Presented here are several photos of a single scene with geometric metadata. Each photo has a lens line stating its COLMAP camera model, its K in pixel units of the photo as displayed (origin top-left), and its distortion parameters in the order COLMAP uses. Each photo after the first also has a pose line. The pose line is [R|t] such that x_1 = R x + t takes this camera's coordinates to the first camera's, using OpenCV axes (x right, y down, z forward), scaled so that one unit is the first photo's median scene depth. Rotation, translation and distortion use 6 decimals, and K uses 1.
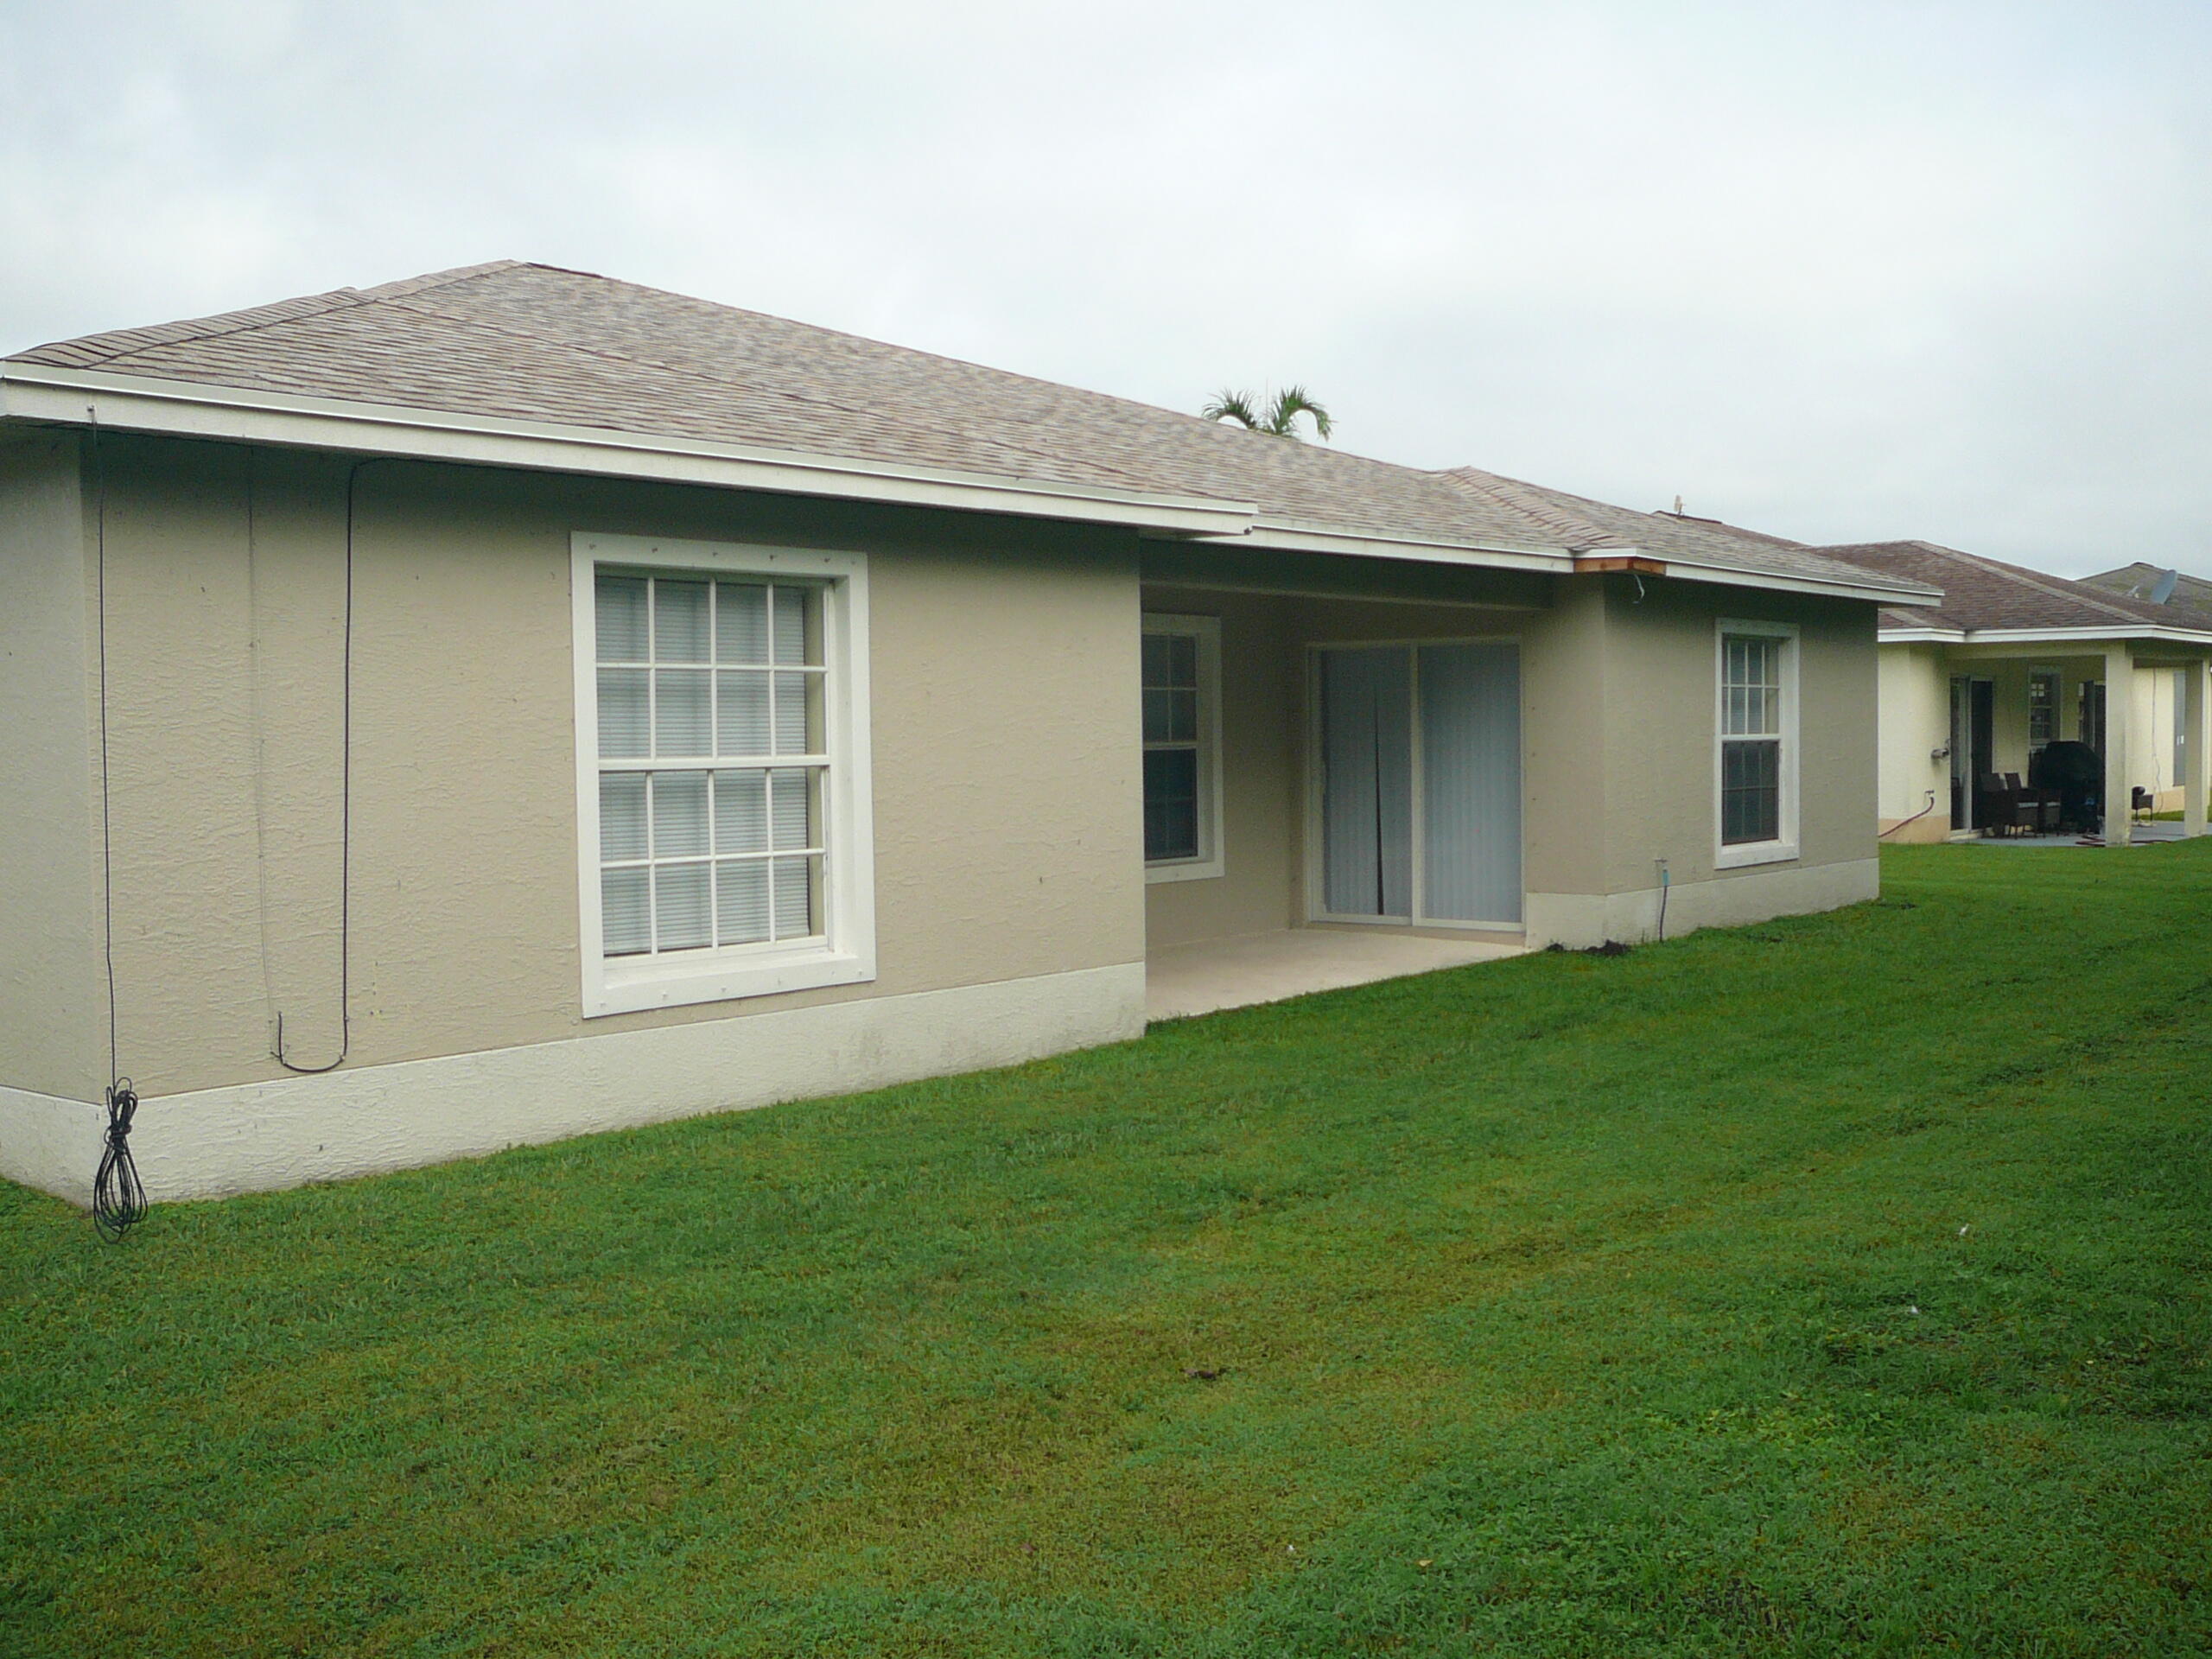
lens RADIAL K [[2284.6, 0, 1112.6], [0, 2284.6, 824.8], [0, 0, 1]] dist [-0.114547, 0.194576]
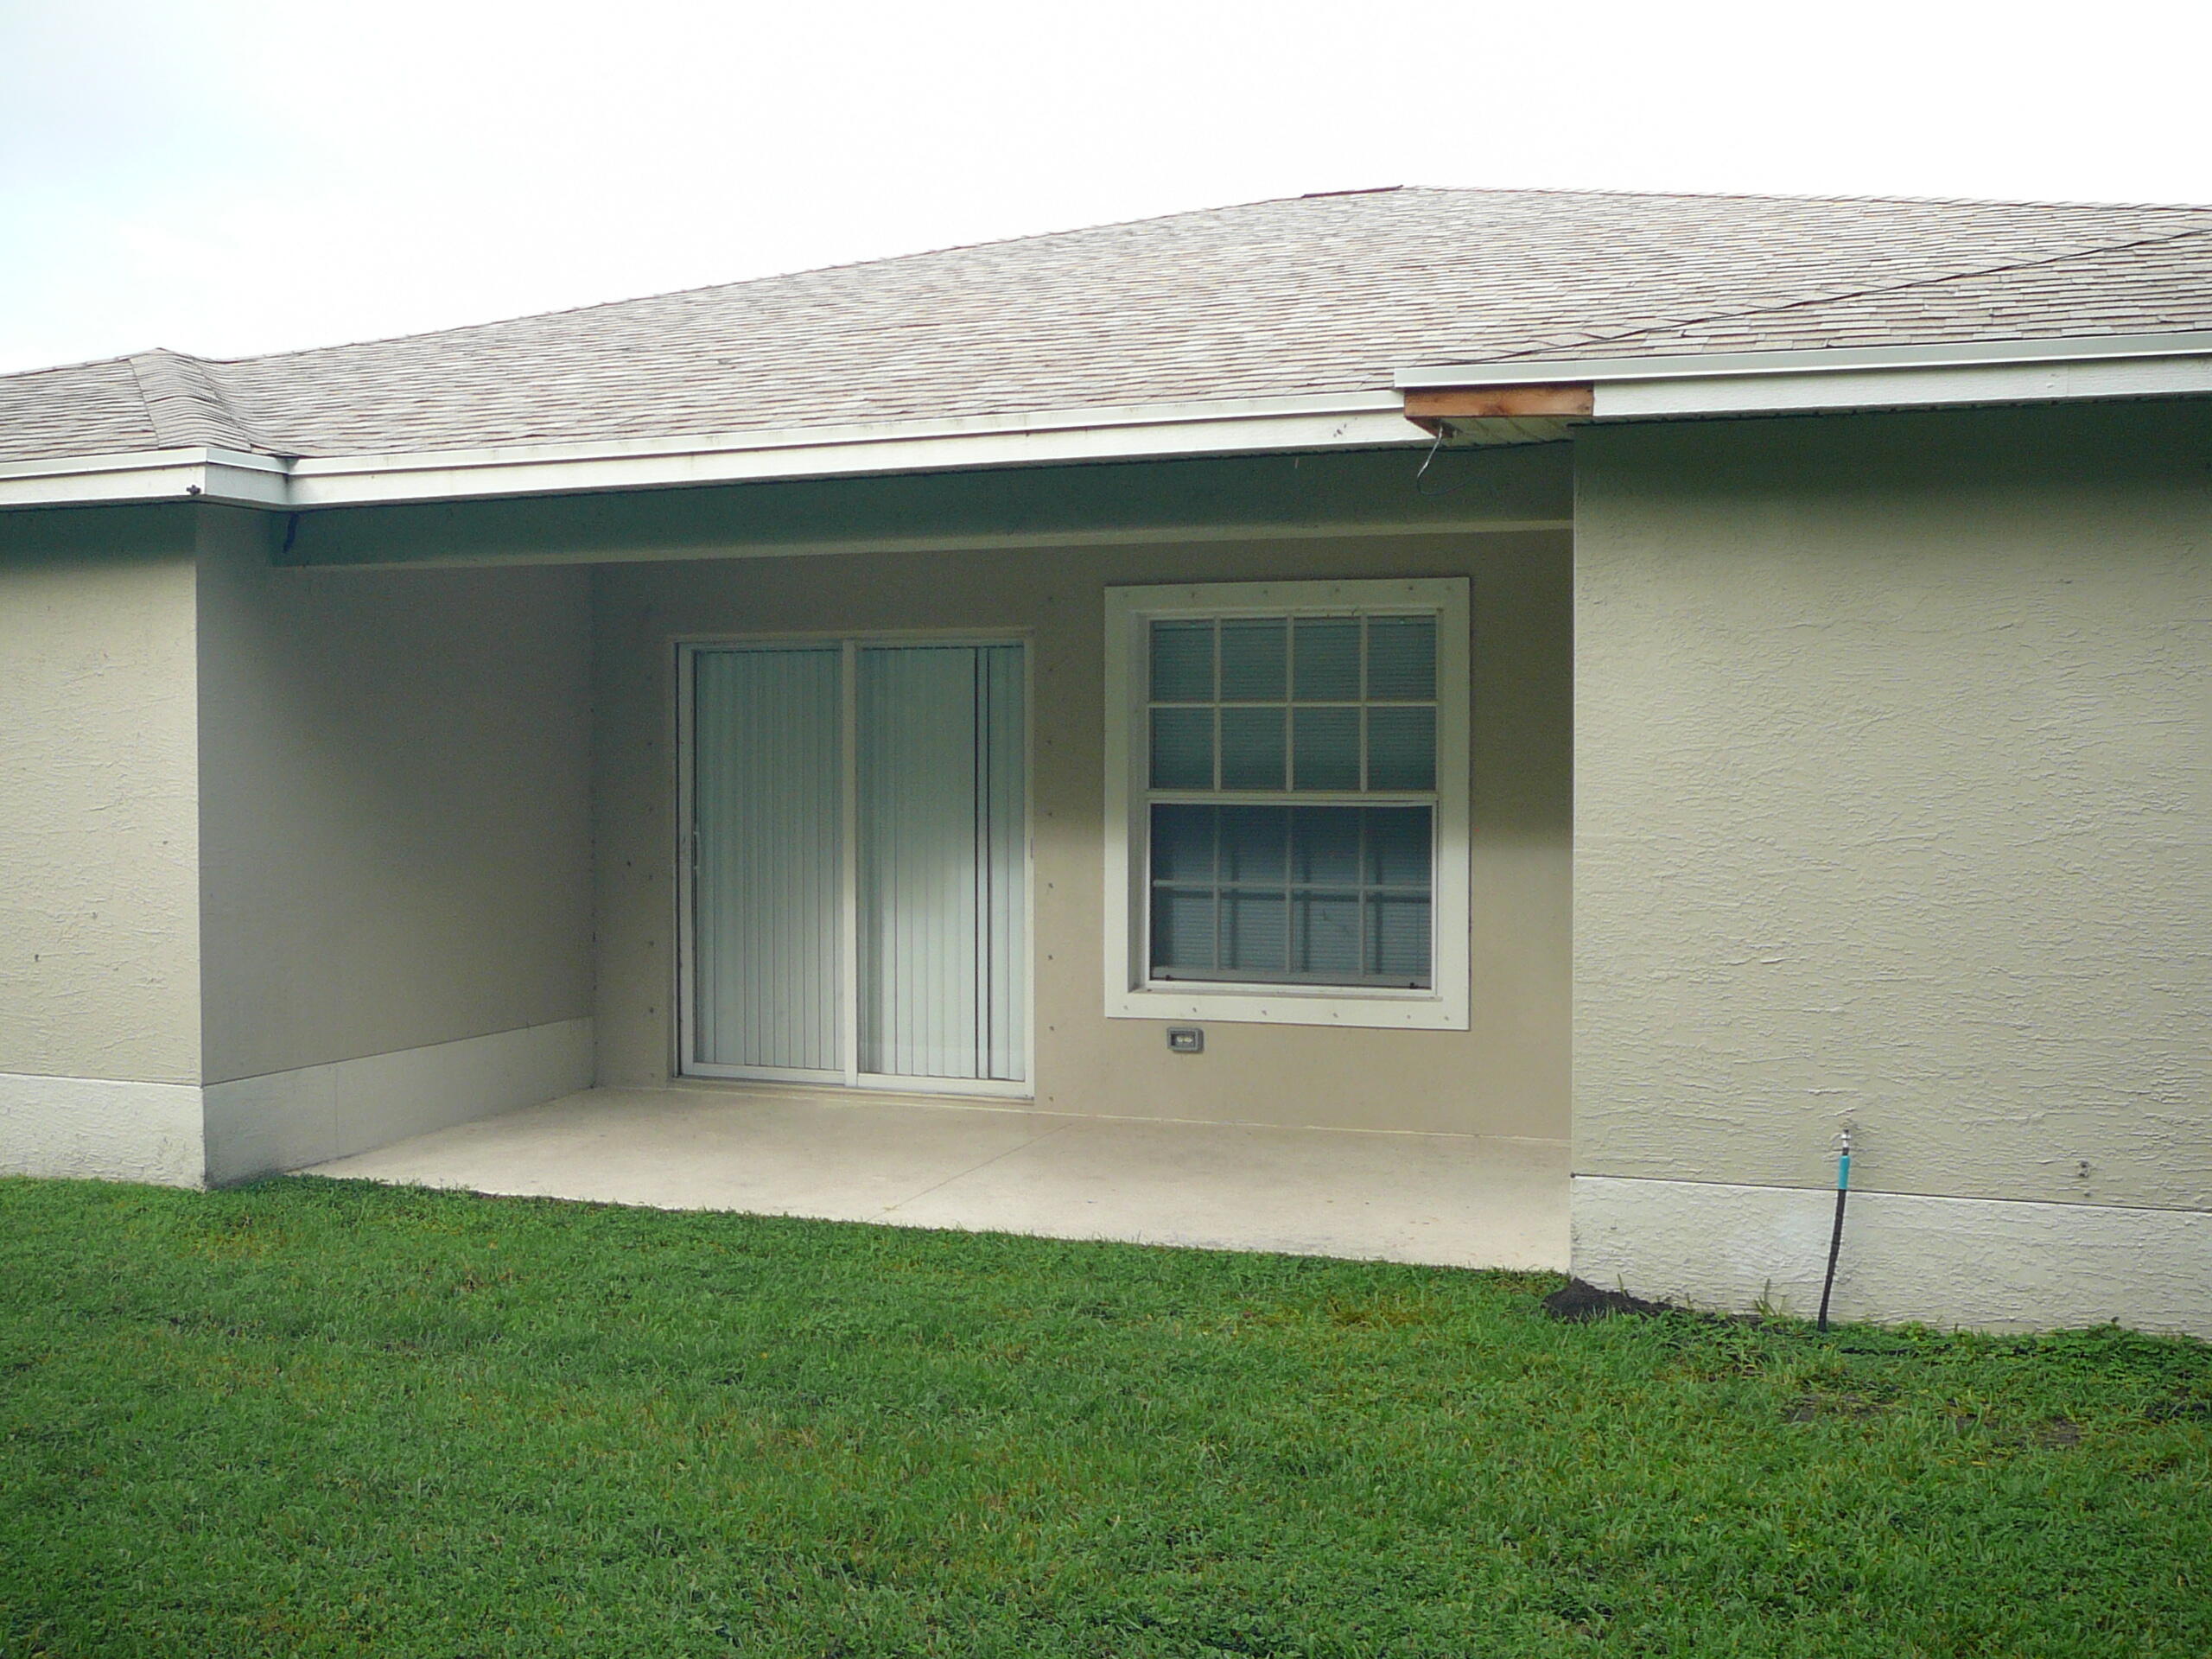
lens RADIAL K [[2284.6, 0, 1112.6], [0, 2284.6, 824.8], [0, 0, 1]] dist [-0.114547, 0.194576]
pose [[0.321492, 0.039633, -0.946083, 0.612394], [-0.044543, 0.998651, 0.026699, -0.044343], [0.945864, 0.033558, 0.322824, 0.801631]]
